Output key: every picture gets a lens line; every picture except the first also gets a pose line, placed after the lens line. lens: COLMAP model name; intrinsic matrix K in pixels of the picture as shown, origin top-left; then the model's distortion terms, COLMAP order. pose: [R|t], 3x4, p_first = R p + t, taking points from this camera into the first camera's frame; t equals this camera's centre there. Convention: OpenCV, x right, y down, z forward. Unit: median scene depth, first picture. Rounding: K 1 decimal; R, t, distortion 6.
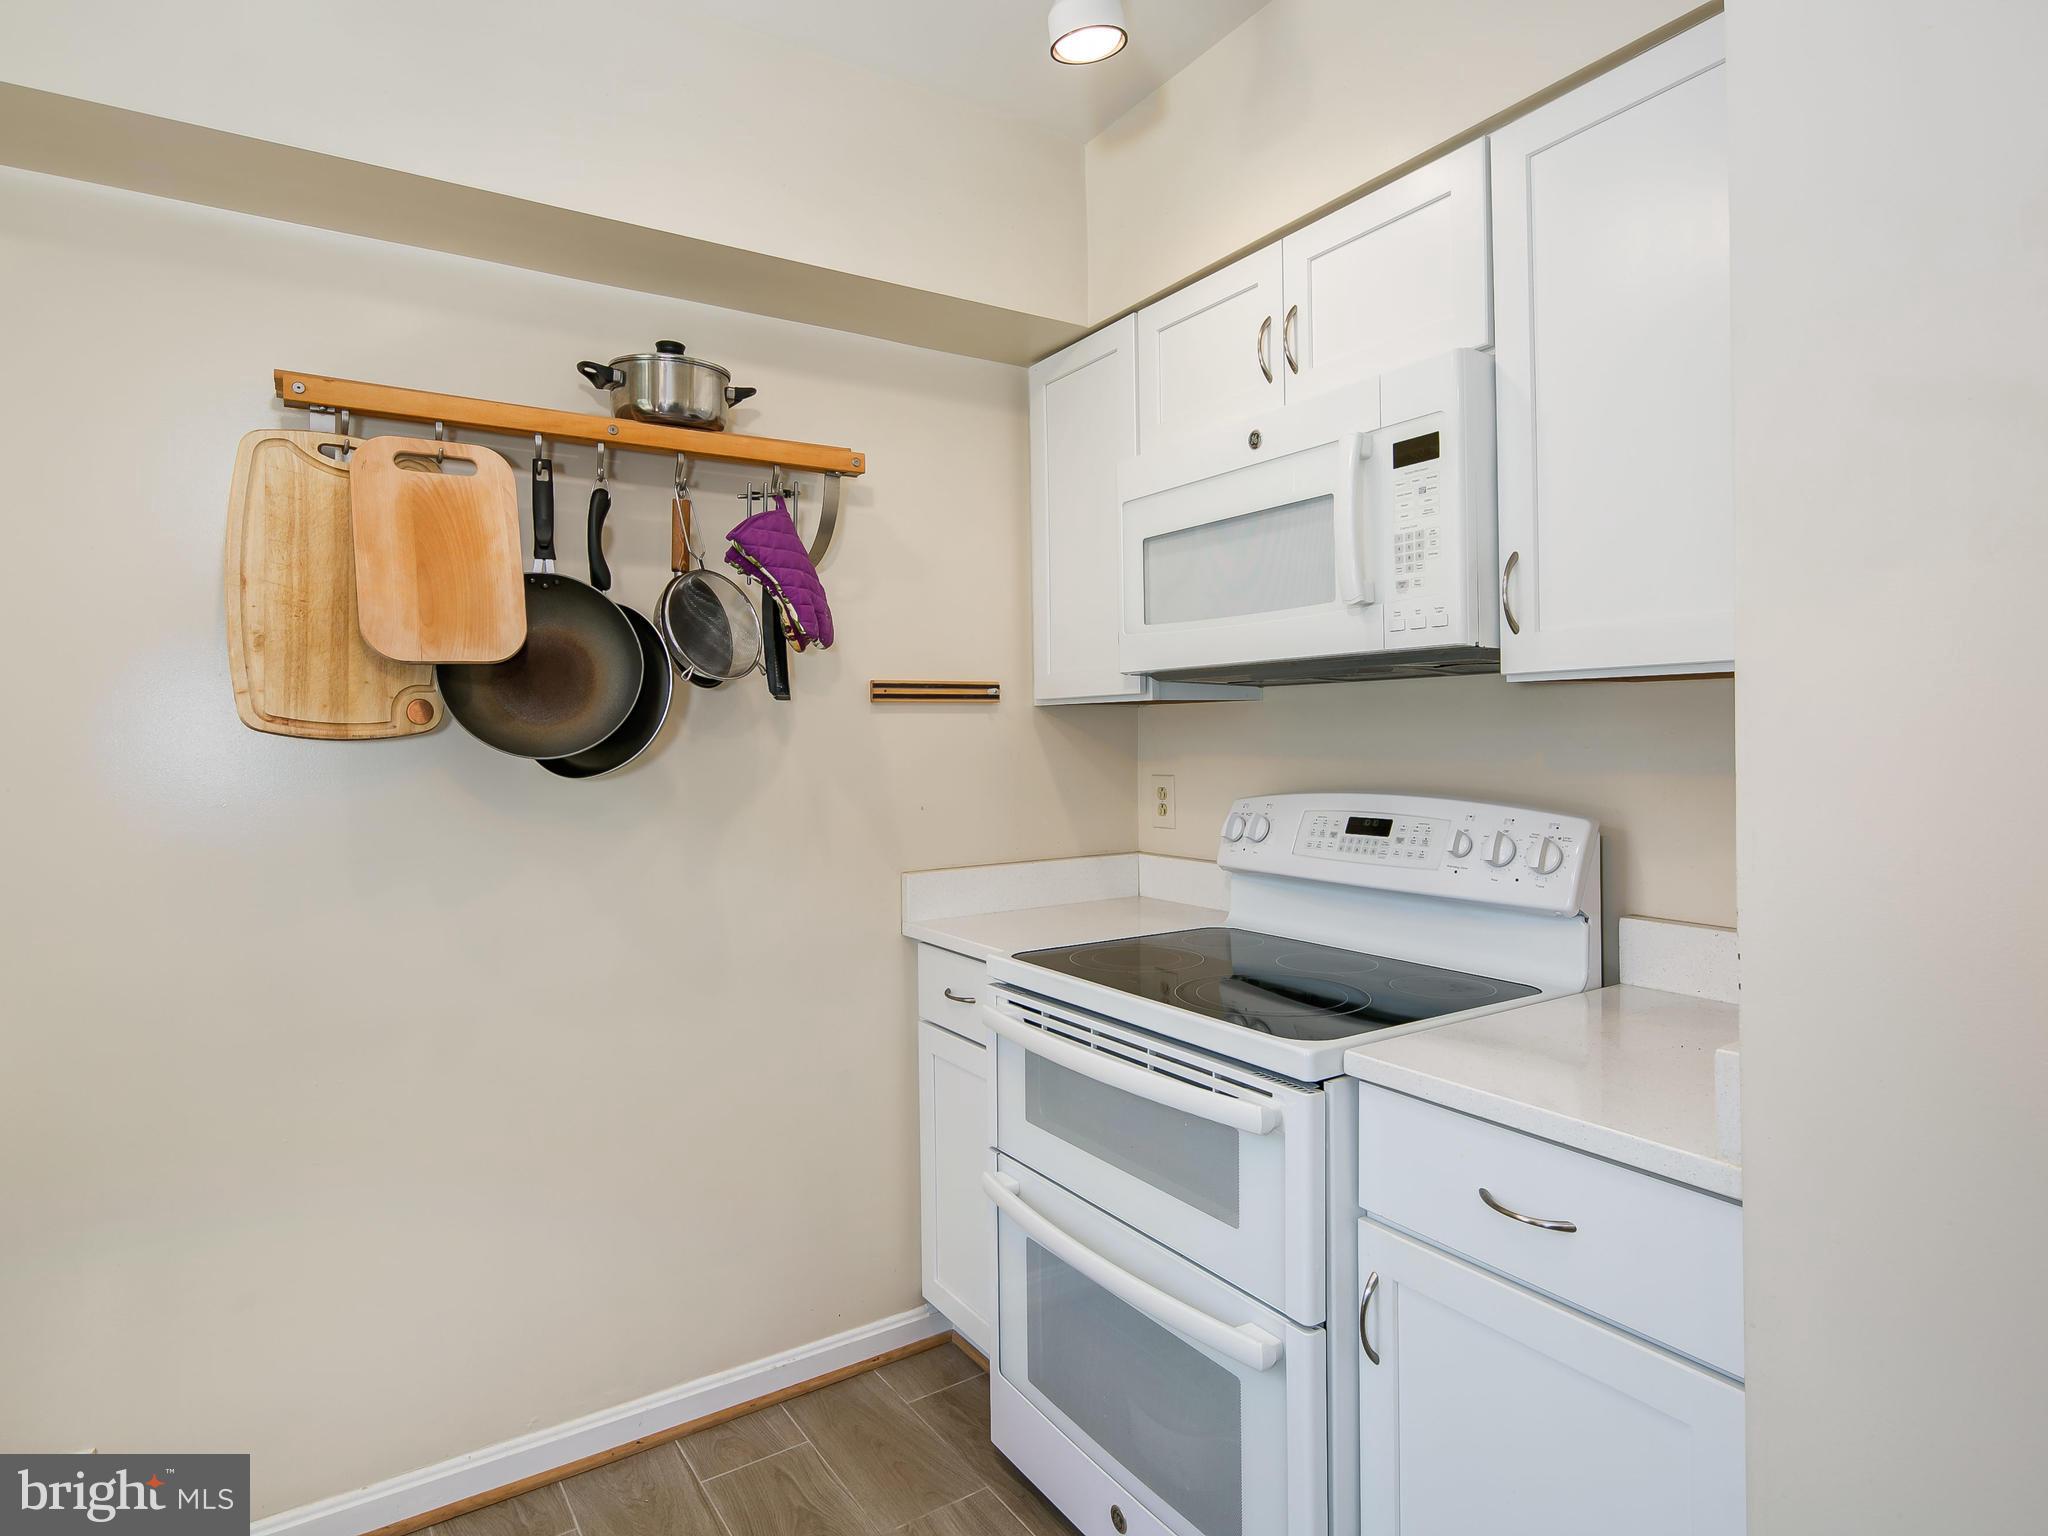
lens RADIAL K [[1122.4, 0, 1023.0], [0, 1122.4, 744.2], [0, 0, 1]] dist [0.003726, 0.000236]
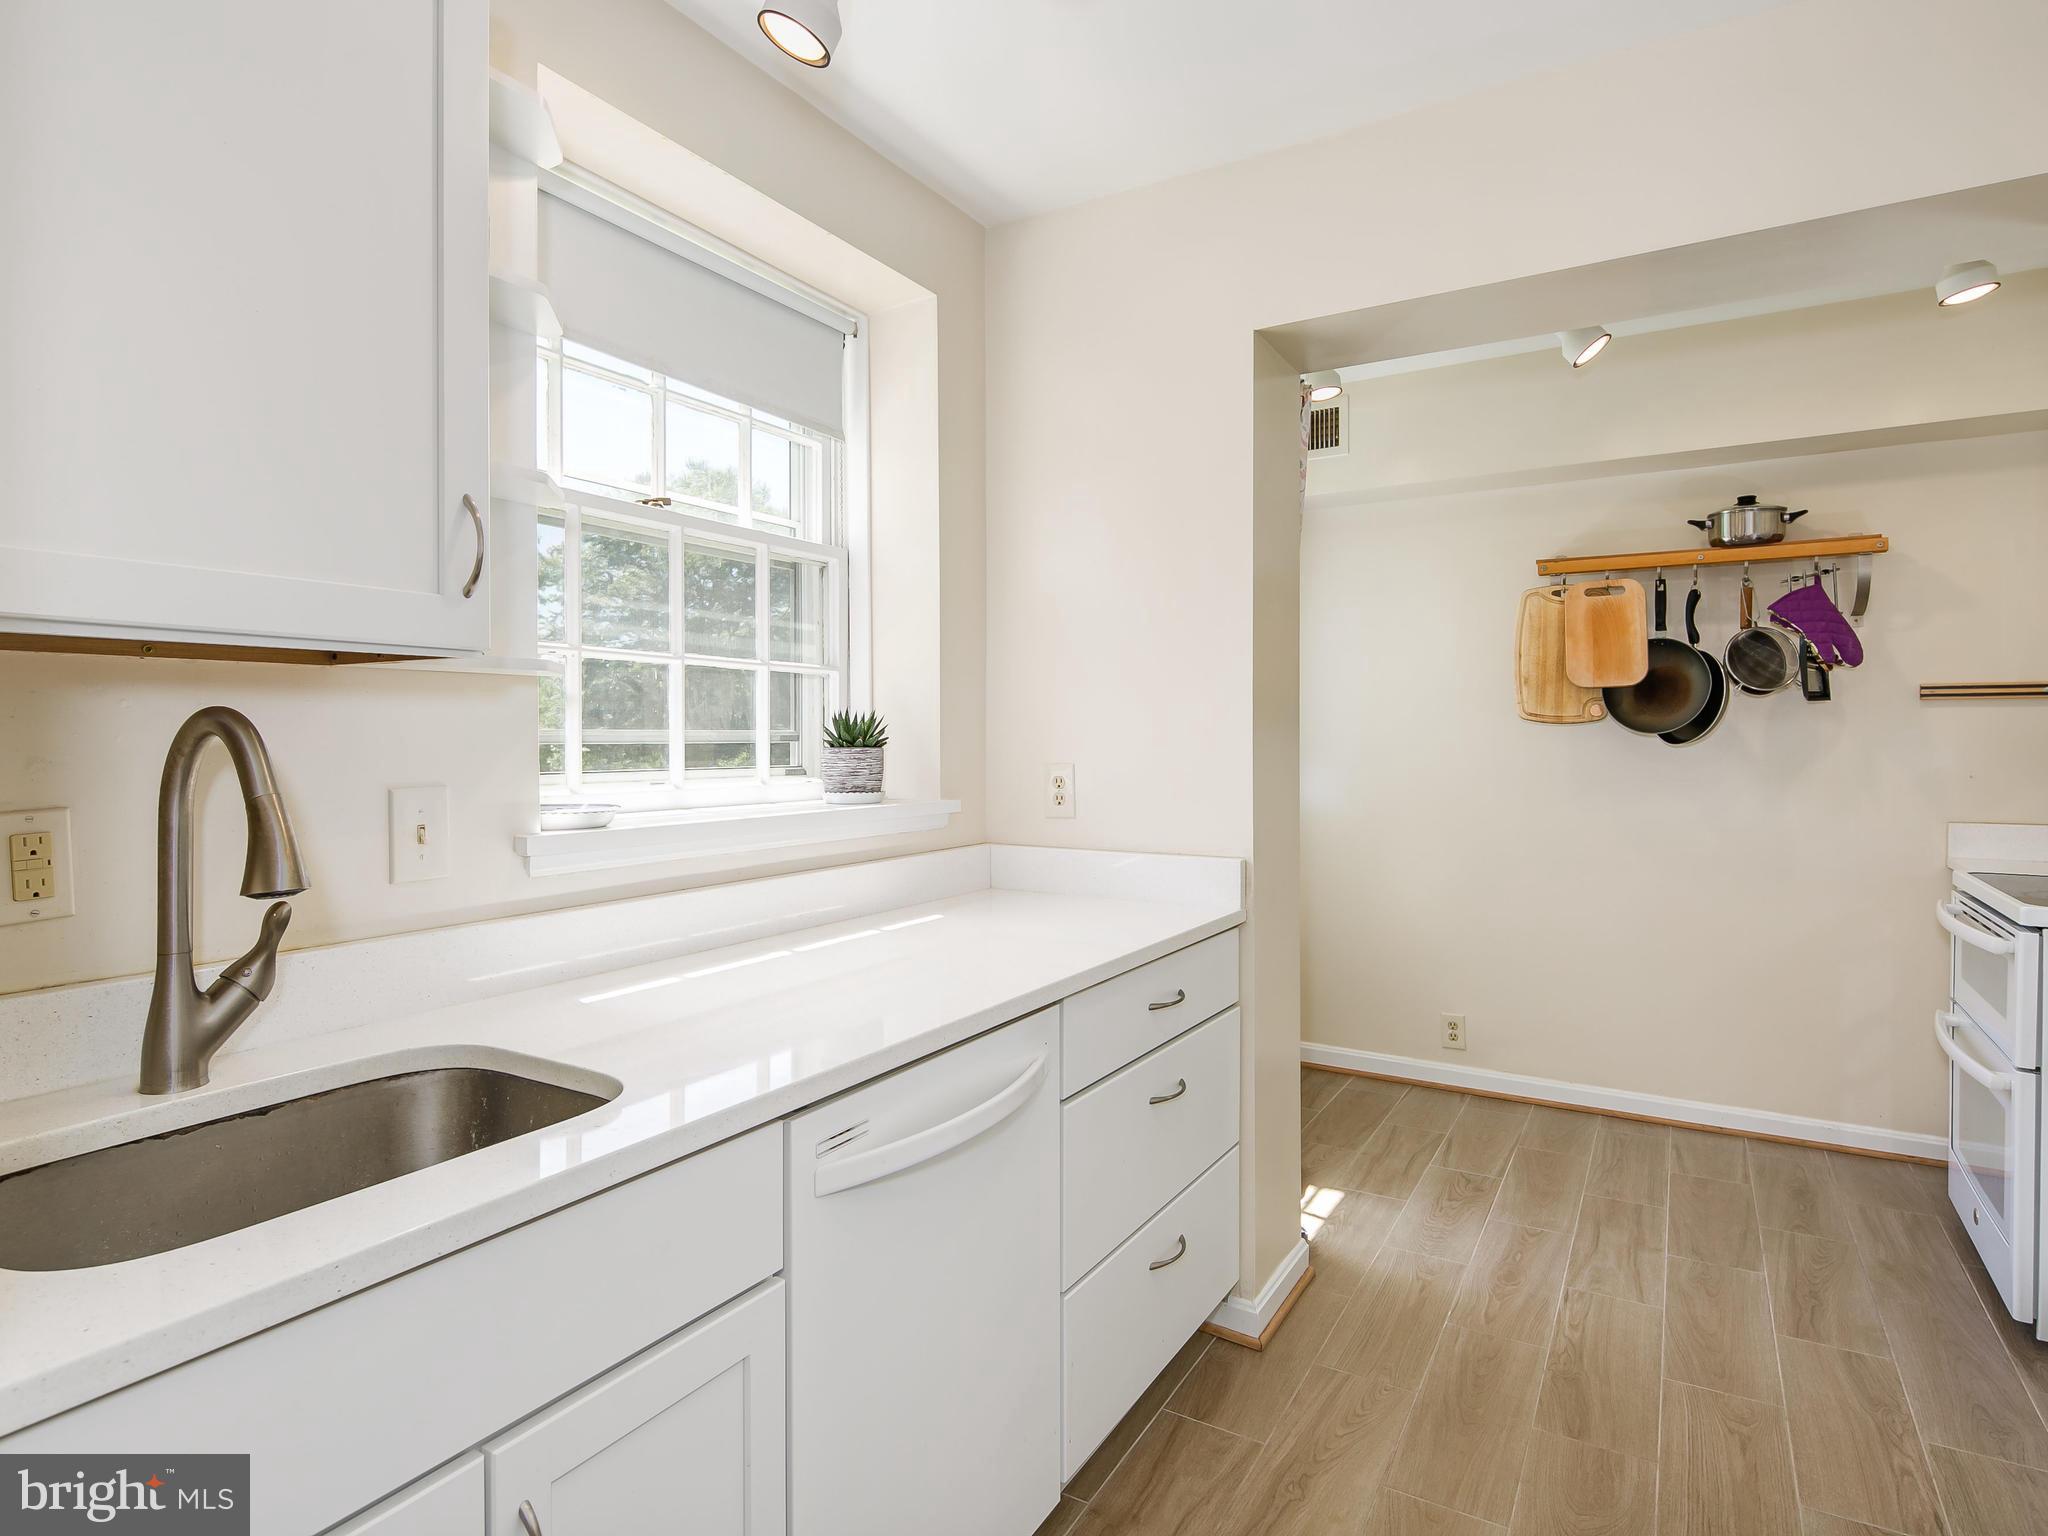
lens RADIAL K [[1118.8, 0, 1009.8], [0, 1118.8, 746.3], [0, 0, 1]] dist [0.005524, -0.005975]
pose [[0.430498, 0.022887, -0.902301, 0.826734], [-0.011237, 0.999737, 0.019997, 0.007794], [0.902522, 0.001531, 0.430642, -0.831928]]
